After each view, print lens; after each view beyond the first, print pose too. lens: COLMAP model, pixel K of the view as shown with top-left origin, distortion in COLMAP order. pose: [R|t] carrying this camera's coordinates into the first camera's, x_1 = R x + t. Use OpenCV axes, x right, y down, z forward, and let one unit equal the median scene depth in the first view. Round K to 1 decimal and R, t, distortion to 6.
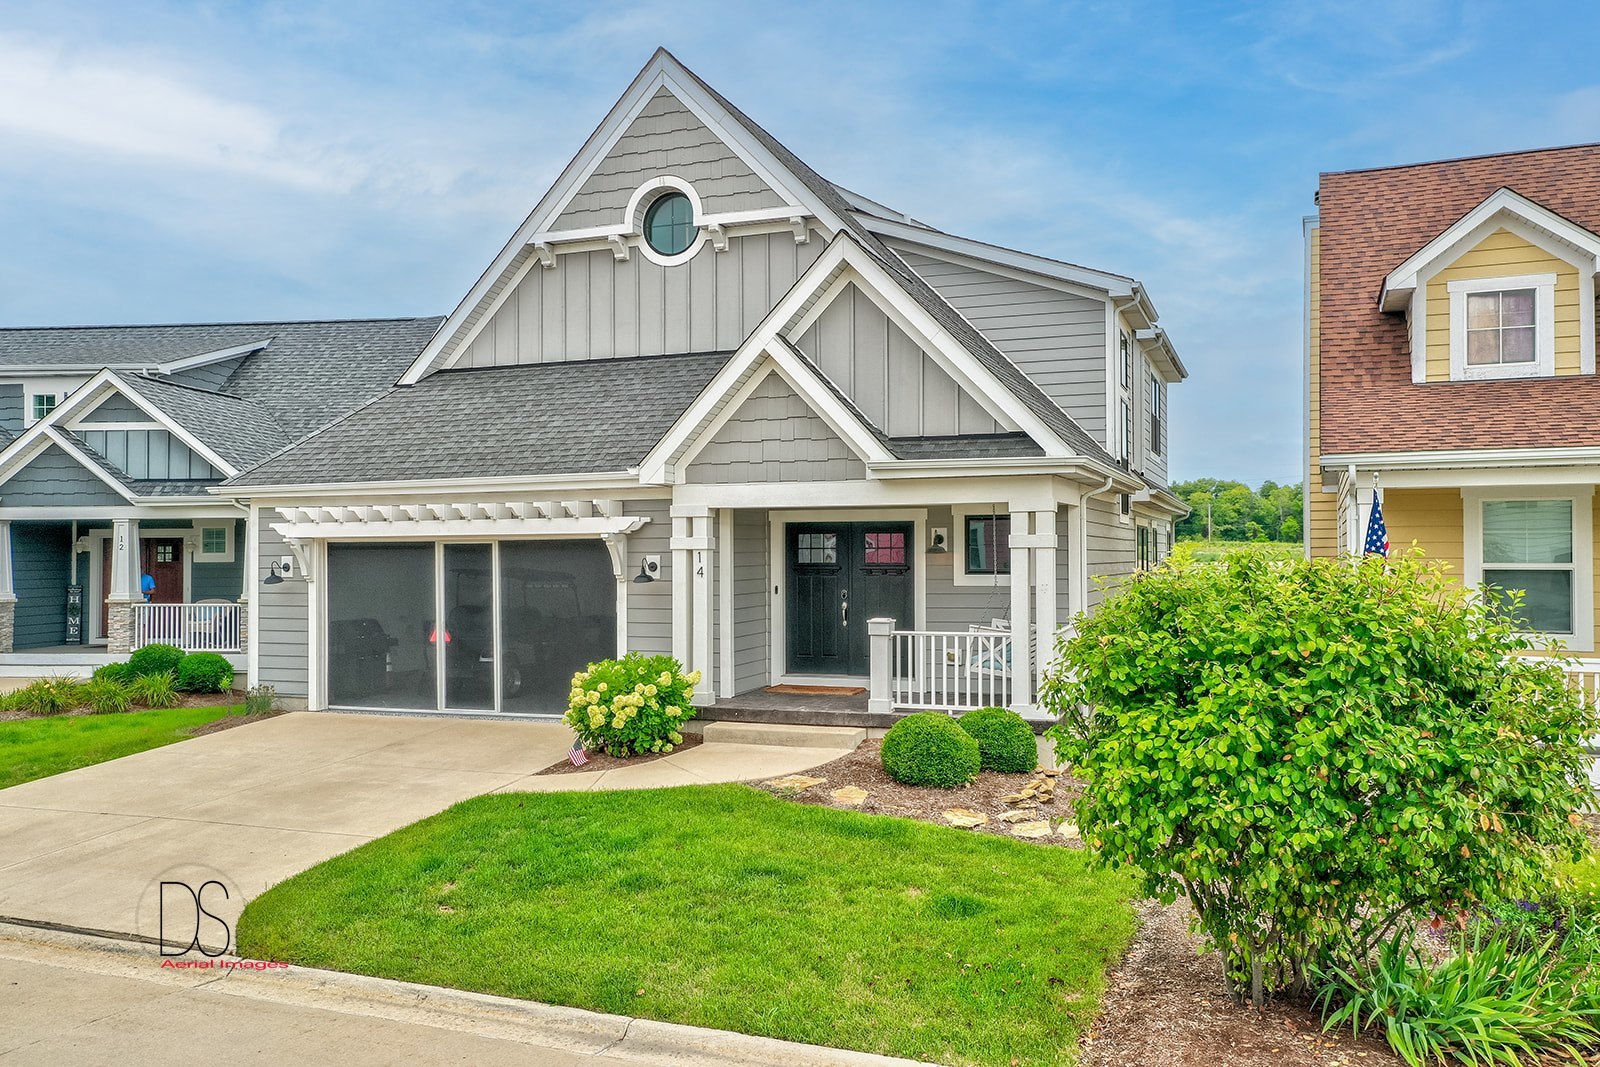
lens RADIAL K [[1290.6, 0, 811.2], [0, 1290.6, 535.9], [0, 0, 1]] dist [0.024524, 0.032257]
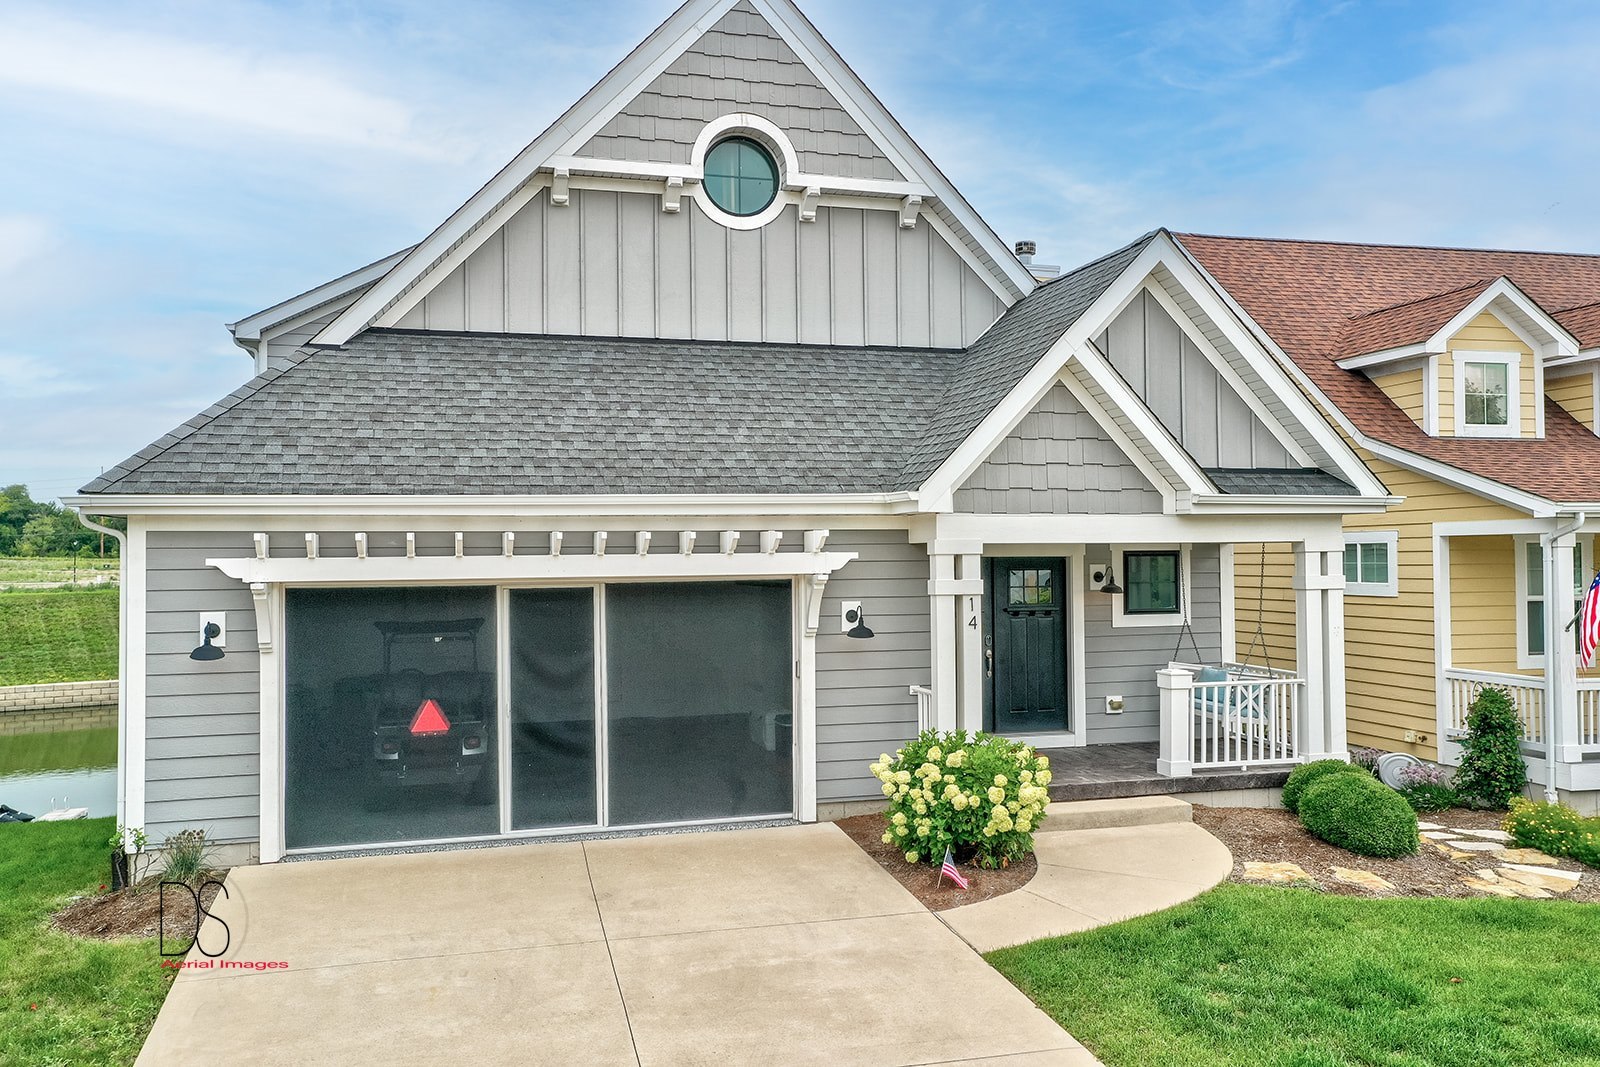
lens RADIAL K [[1290.6, 0, 805.9], [0, 1290.6, 536.4], [0, 0, 1]] dist [0.024524, 0.032257]
pose [[0.801514, 0.006911, 0.597936, -0.577313], [-0.004080, 0.999973, -0.006089, -0.018424], [-0.597962, 0.002441, 0.801521, 0.366590]]
